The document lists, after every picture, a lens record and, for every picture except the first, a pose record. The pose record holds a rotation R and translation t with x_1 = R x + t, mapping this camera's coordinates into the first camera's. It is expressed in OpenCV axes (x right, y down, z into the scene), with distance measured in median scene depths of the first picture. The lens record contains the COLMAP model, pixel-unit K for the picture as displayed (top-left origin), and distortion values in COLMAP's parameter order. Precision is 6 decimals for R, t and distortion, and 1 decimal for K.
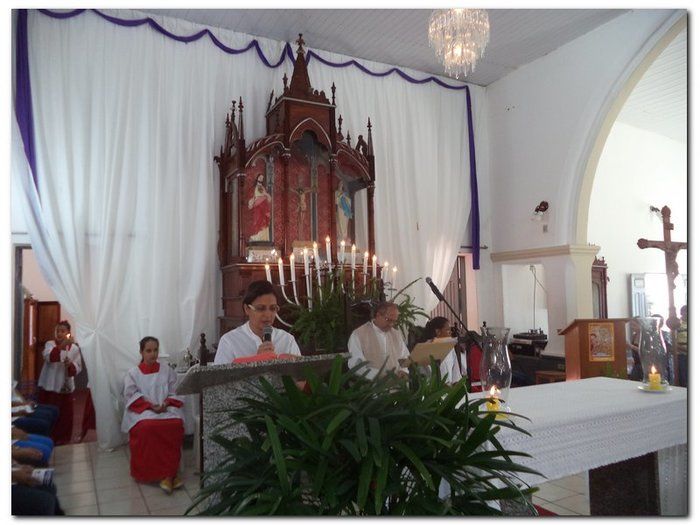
lens RADIAL K [[535.2, 0, 343.0], [0, 535.2, 260.3], [0, 0, 1]] dist [-0.033242, 0.001918]
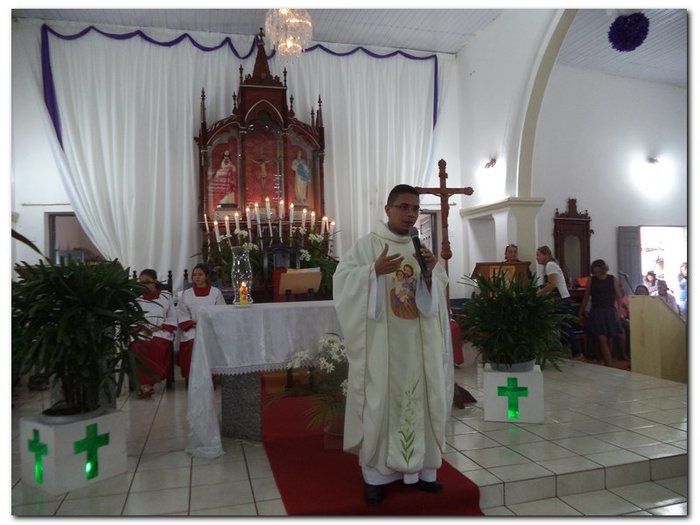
lens RADIAL K [[535.2, 0, 352.9], [0, 535.2, 259.7], [0, 0, 1]] dist [-0.033242, 0.001918]
pose [[0.975560, -0.010765, -0.219467, 0.383877], [0.023032, 0.998307, 0.053413, 0.033017], [0.218521, -0.057162, 0.974157, -0.146197]]
